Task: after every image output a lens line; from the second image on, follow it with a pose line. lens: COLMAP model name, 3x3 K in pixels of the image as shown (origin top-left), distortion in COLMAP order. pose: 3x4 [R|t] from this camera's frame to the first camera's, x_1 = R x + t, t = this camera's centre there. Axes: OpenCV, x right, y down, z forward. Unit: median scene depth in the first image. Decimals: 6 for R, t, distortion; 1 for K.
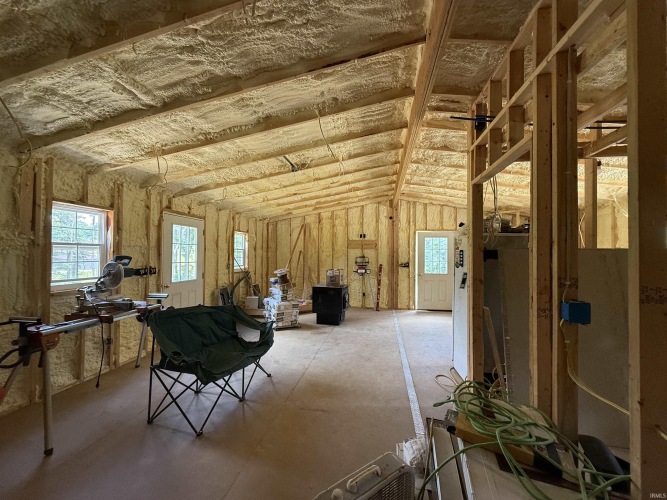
lens RADIAL K [[270.0, 0, 334.0], [0, 270.0, 250.6], [0, 0, 1]] dist [0.001078, 0.000050]
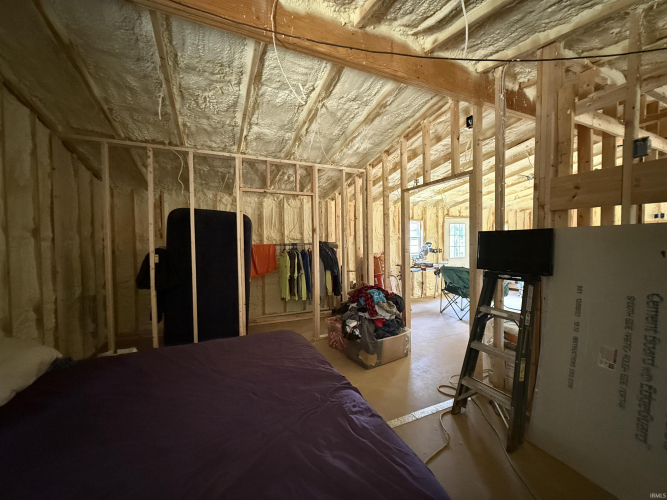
lens RADIAL K [[270.0, 0, 332.8], [0, 270.0, 250.4], [0, 0, 1]] dist [0.001078, 0.000050]
pose [[0.571696, 0.004337, -0.820454, 0.499964], [0.030046, 0.999205, 0.026218, 0.003466], [0.819915, -0.039640, 0.571111, -0.775384]]
